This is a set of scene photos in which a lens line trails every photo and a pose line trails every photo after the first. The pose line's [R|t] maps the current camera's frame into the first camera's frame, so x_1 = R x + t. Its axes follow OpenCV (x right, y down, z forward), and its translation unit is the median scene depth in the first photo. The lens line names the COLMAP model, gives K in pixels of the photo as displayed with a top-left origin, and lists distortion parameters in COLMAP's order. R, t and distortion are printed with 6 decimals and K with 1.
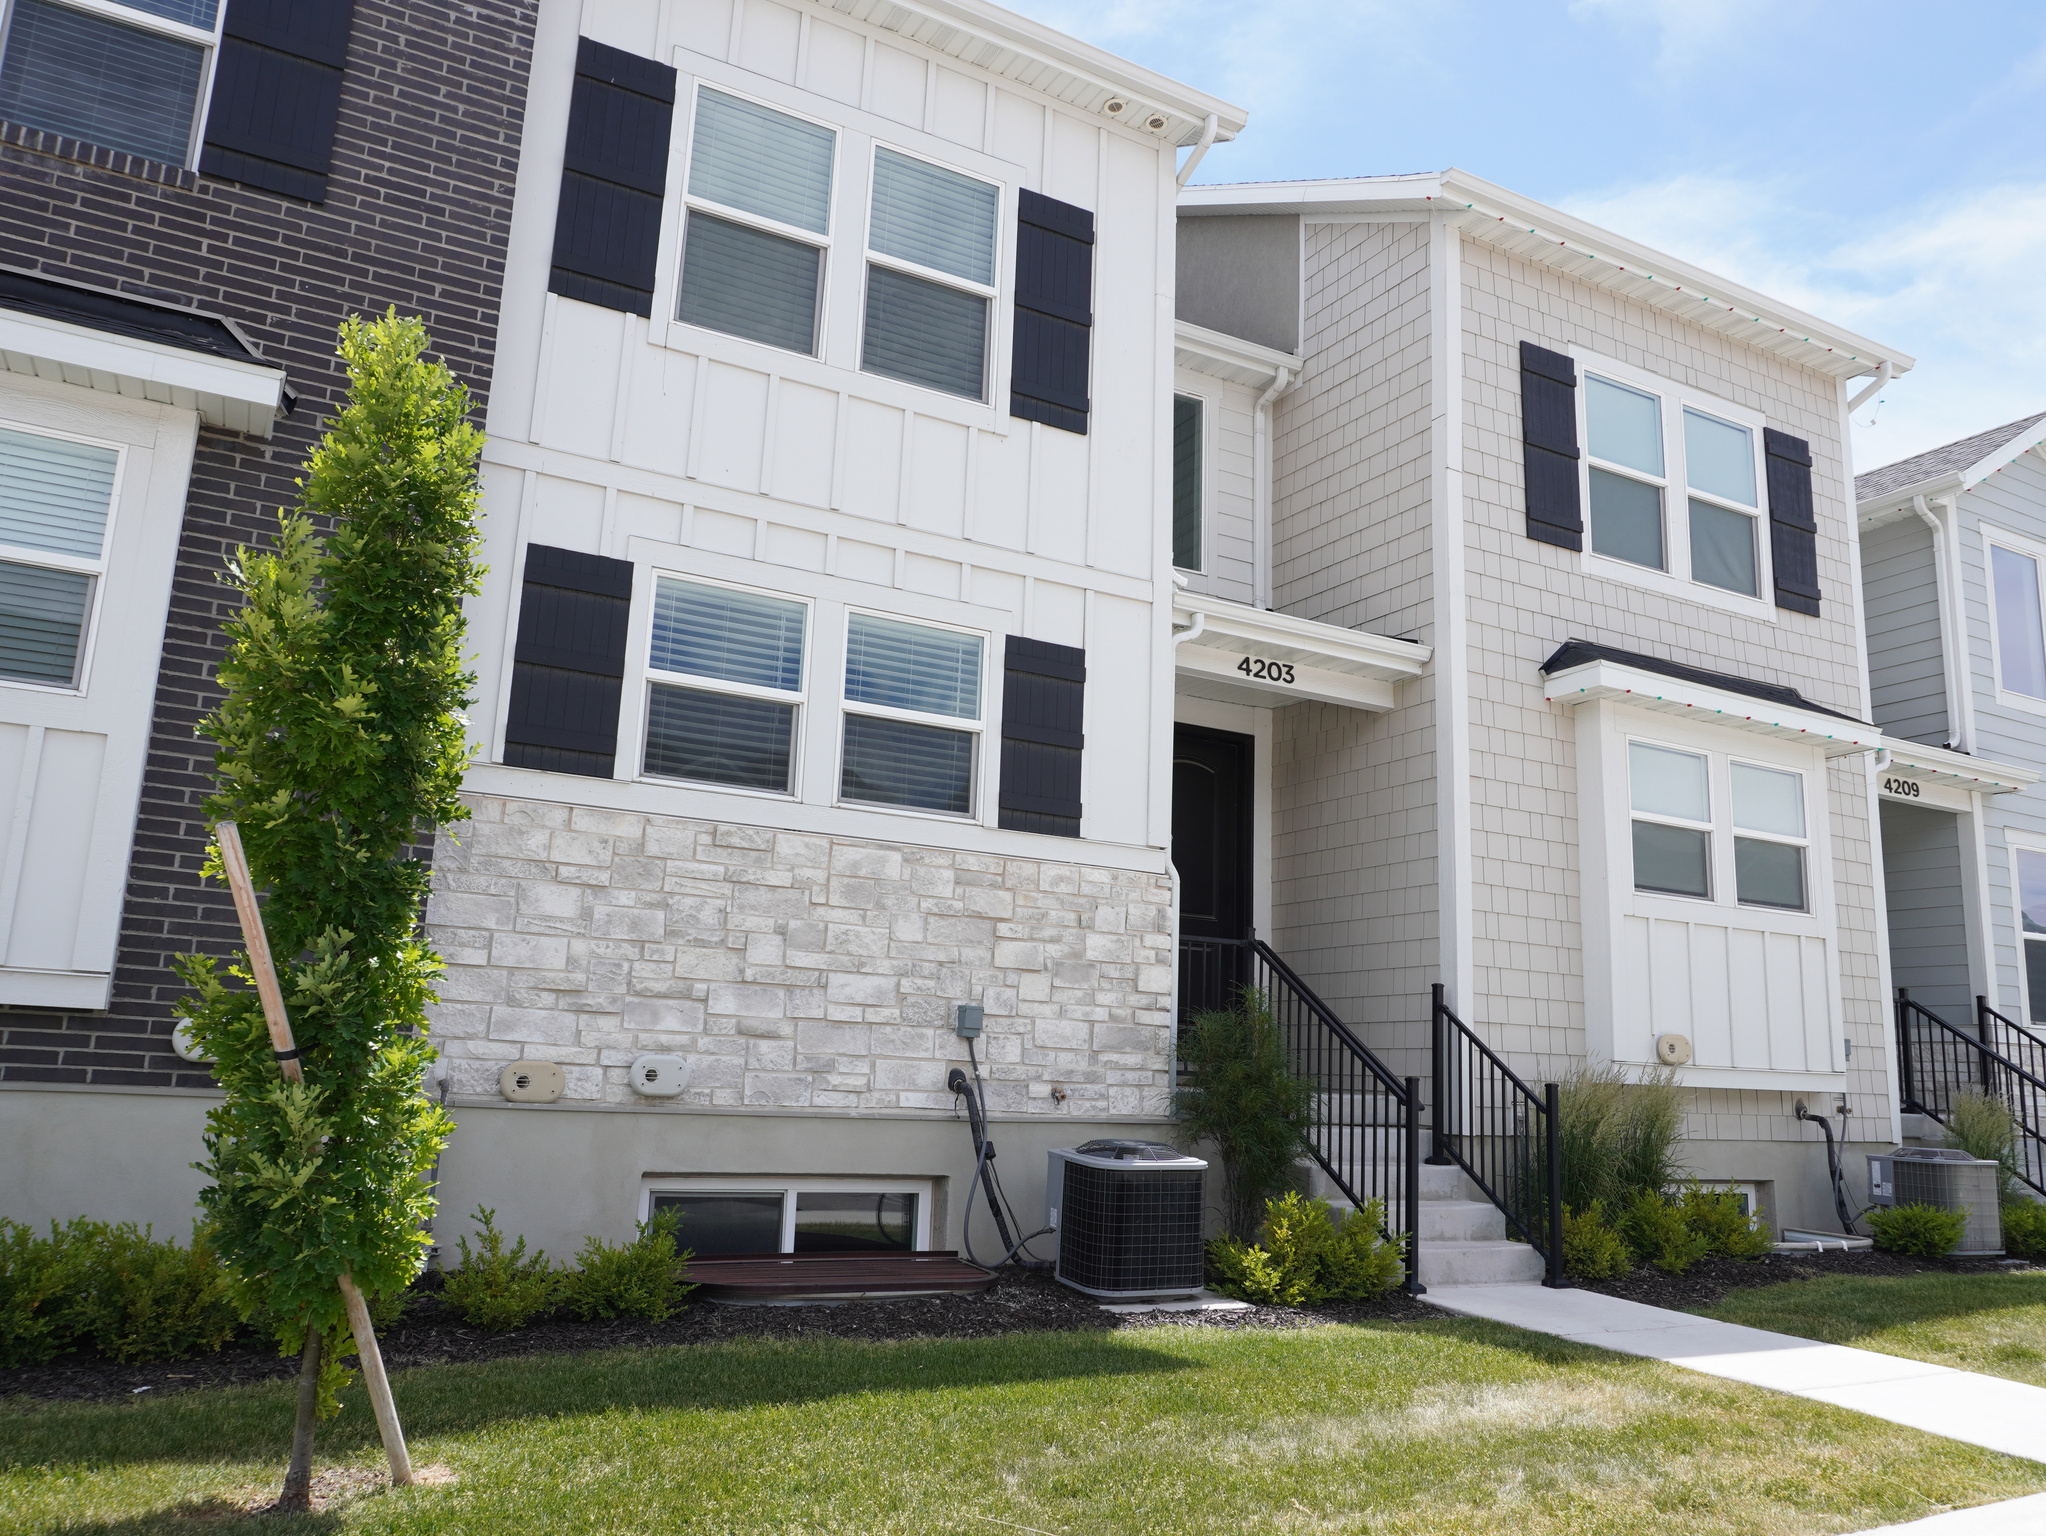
lens RADIAL K [[1571.6, 0, 1023.5], [0, 1571.6, 764.4], [0, 0, 1]] dist [-0.054018, 0.039687]
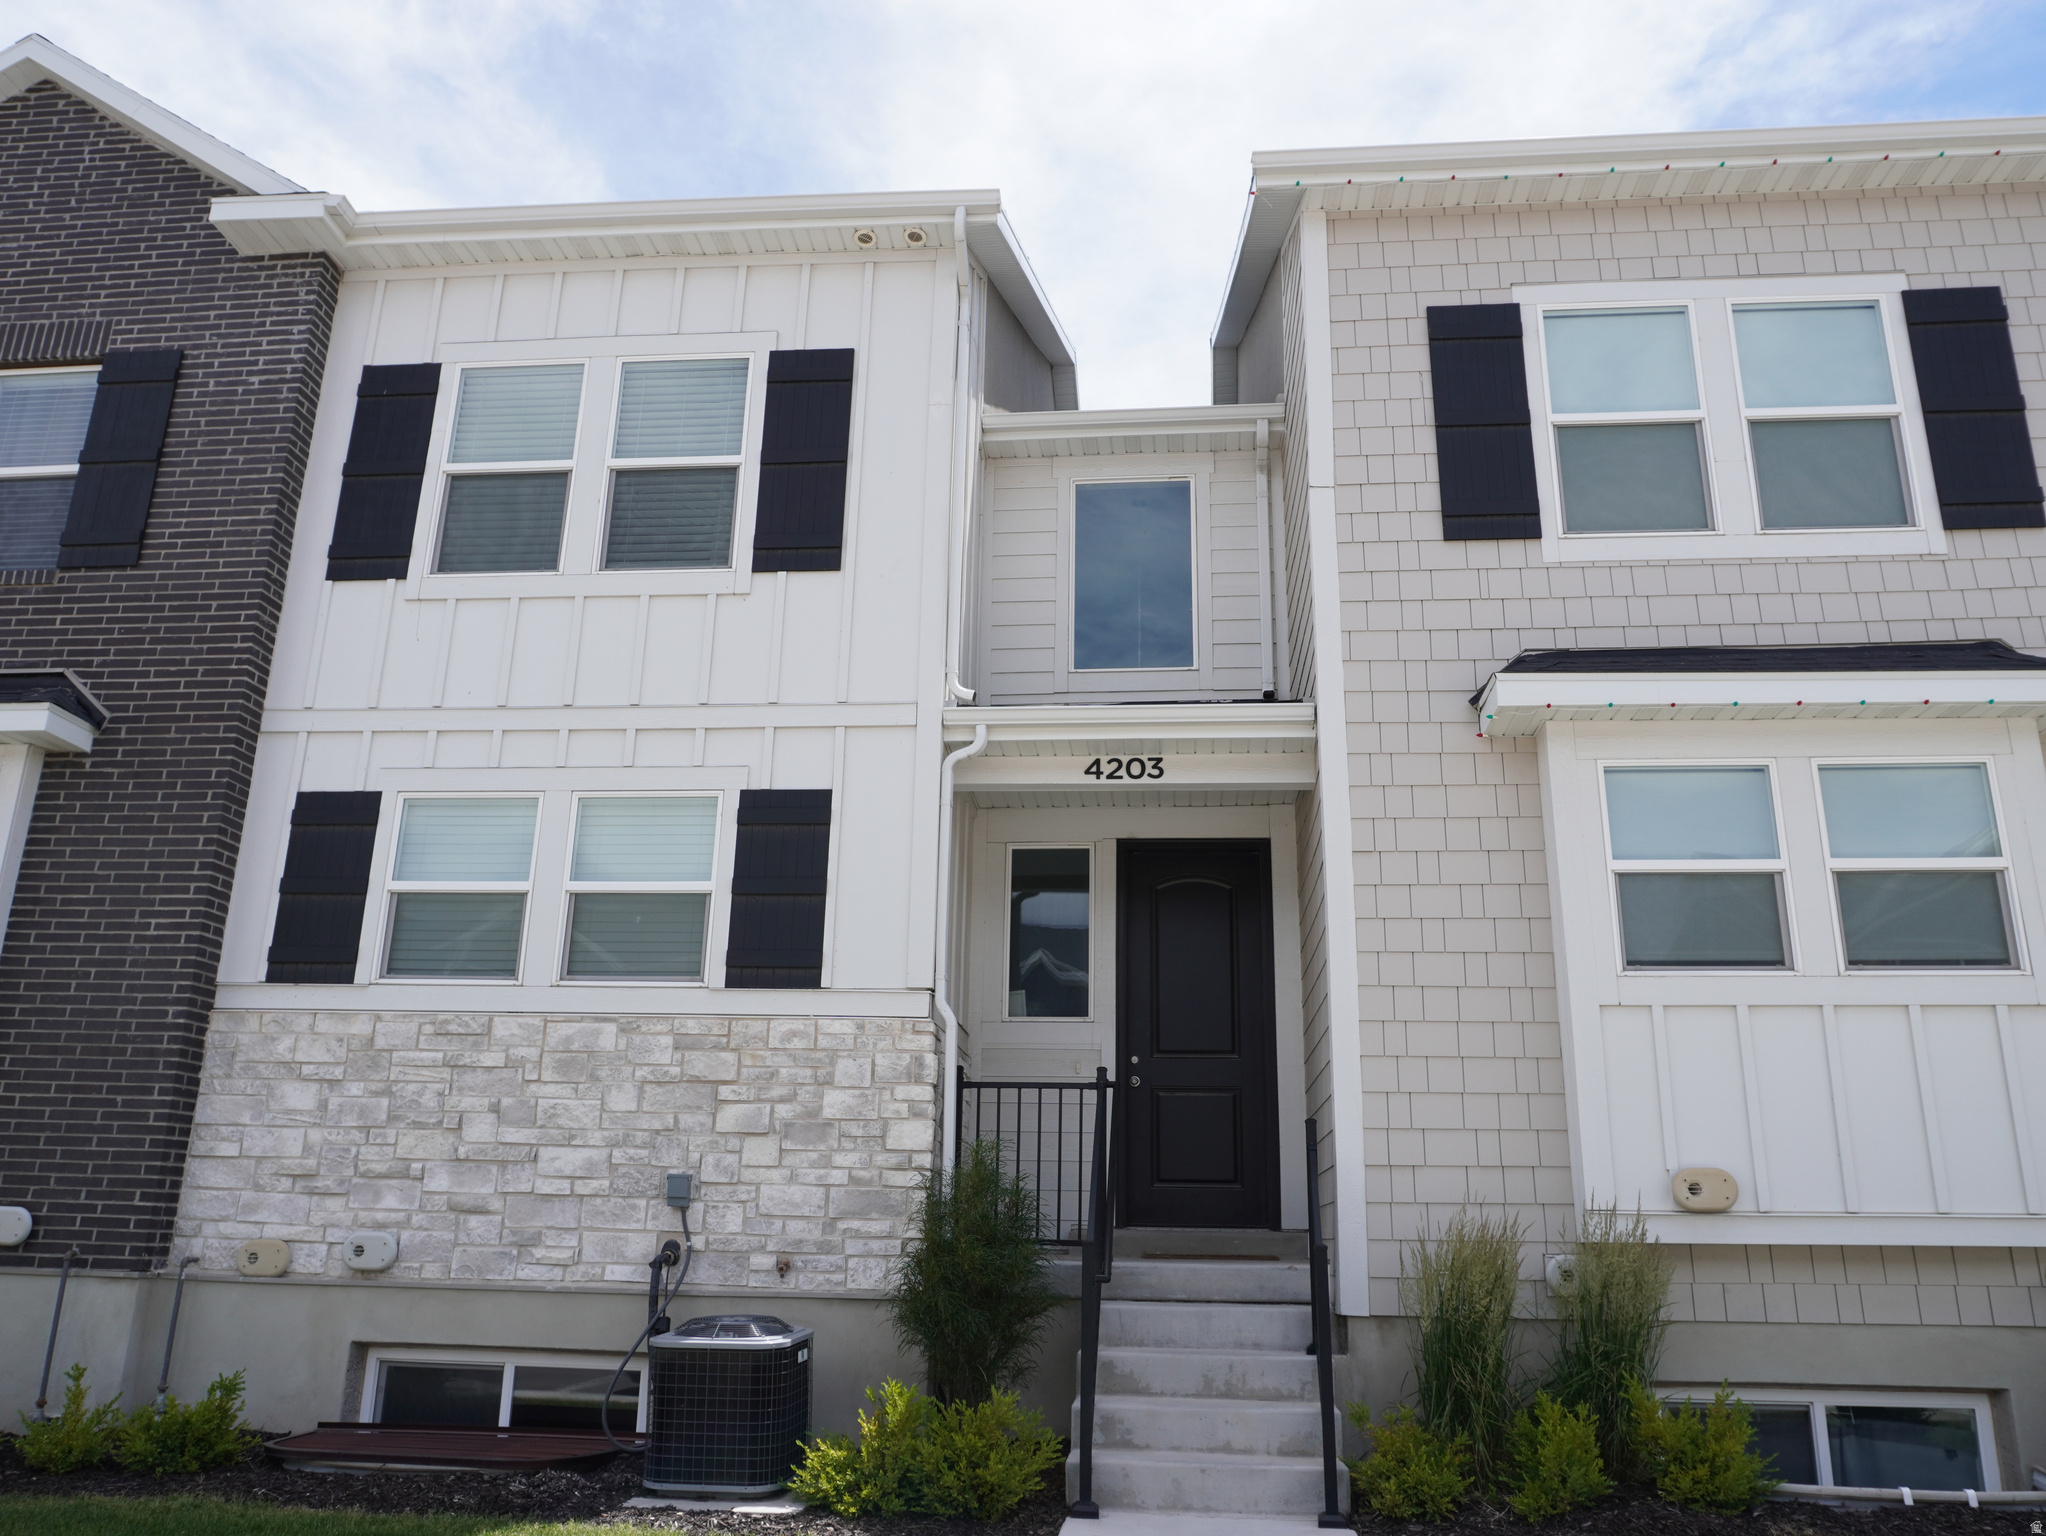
lens RADIAL K [[1571.6, 0, 1021.5], [0, 1571.6, 760.2], [0, 0, 1]] dist [-0.054018, 0.039687]
pose [[0.825121, -0.187844, -0.532812, 0.672041], [0.124267, 0.980353, -0.153185, 0.072949], [0.551119, 0.060185, 0.832253, 0.278318]]
